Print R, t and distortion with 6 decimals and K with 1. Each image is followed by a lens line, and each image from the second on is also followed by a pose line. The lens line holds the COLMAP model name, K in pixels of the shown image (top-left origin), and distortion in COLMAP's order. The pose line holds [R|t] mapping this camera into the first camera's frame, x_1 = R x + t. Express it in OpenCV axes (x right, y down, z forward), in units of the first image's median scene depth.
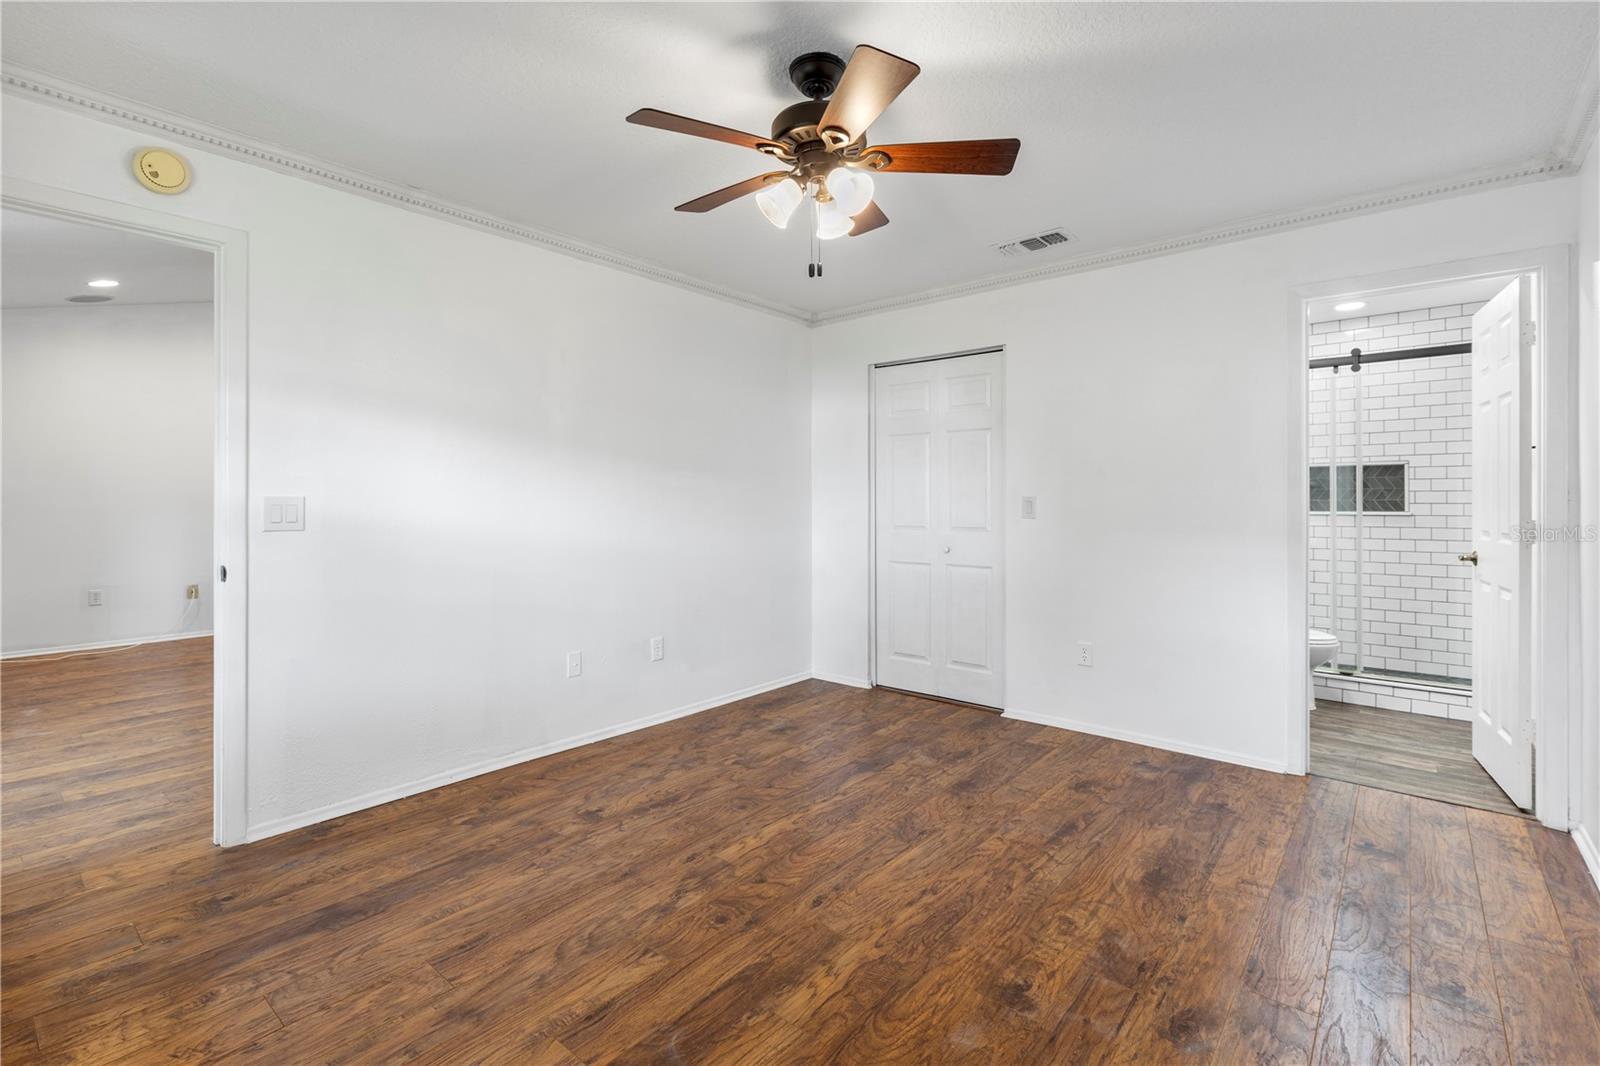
lens RADIAL K [[720.0, 0, 799.7], [0, 720.0, 518.4], [0, 0, 1]] dist [0.000934, -0.001364]
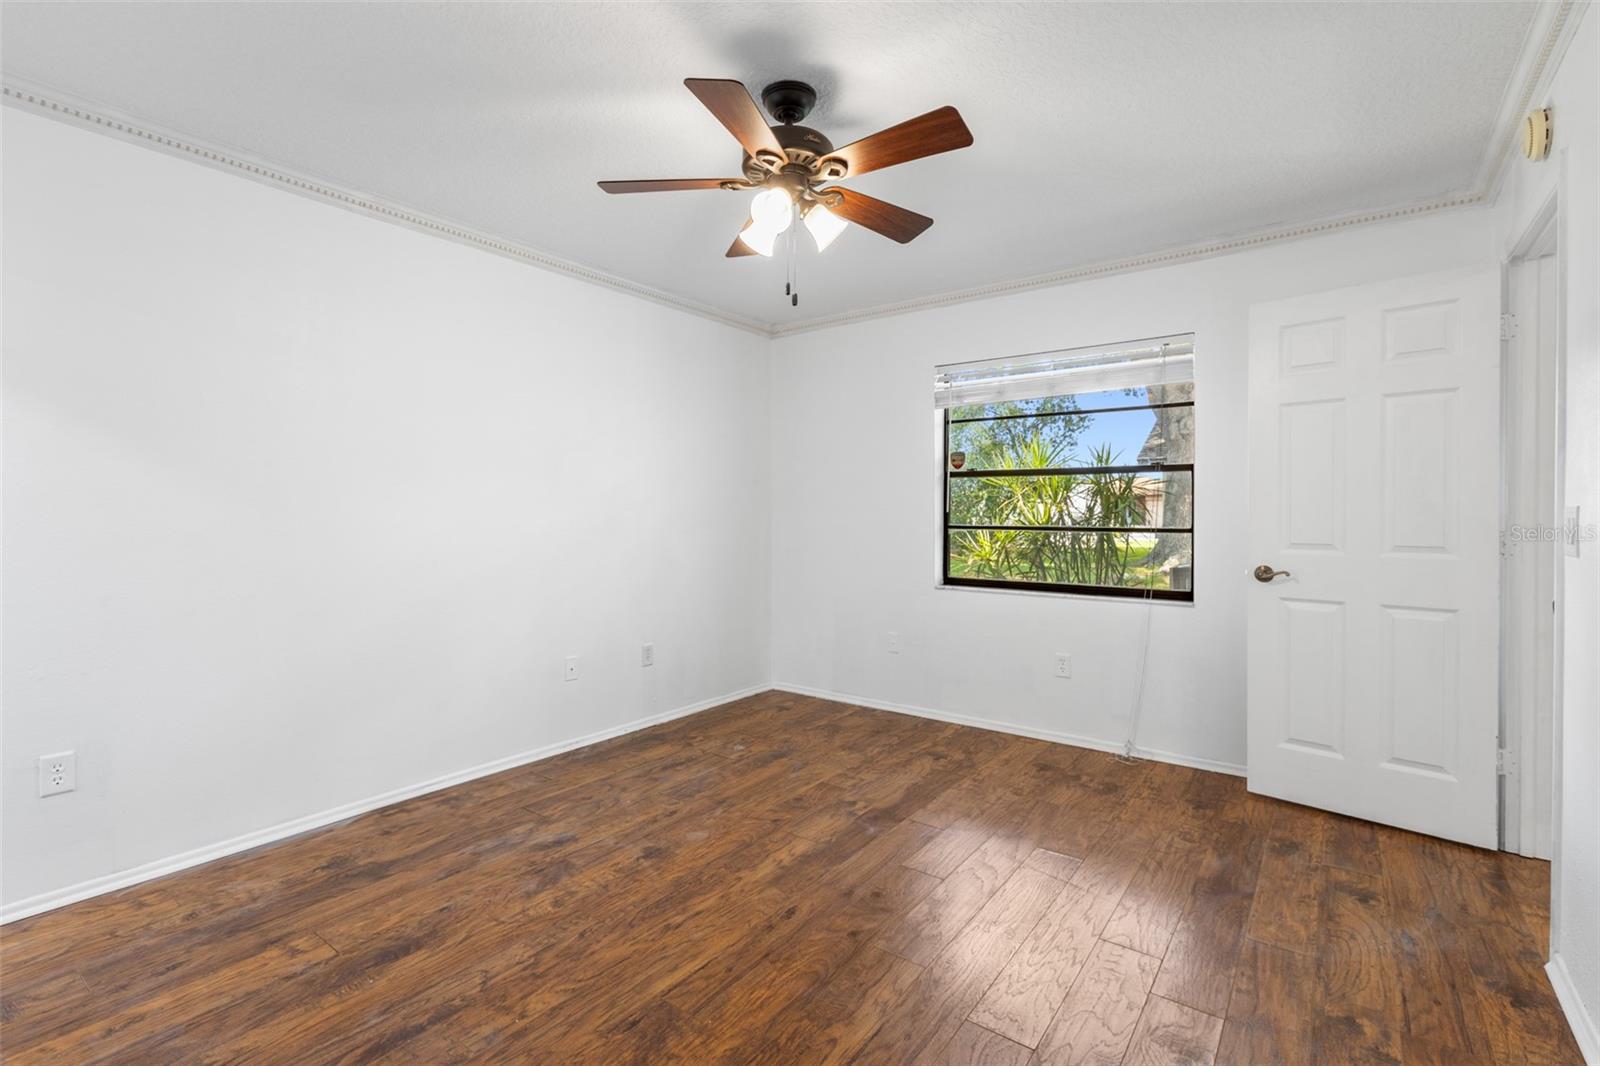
lens RADIAL K [[720.0, 0, 791.5], [0, 720.0, 523.5], [0, 0, 1]] dist [0.000934, -0.001364]
pose [[-0.998859, -0.001050, -0.047737, 0.072481], [-0.002740, 0.999371, 0.035366, -0.044924], [0.047670, 0.035457, -0.998234, 2.008007]]
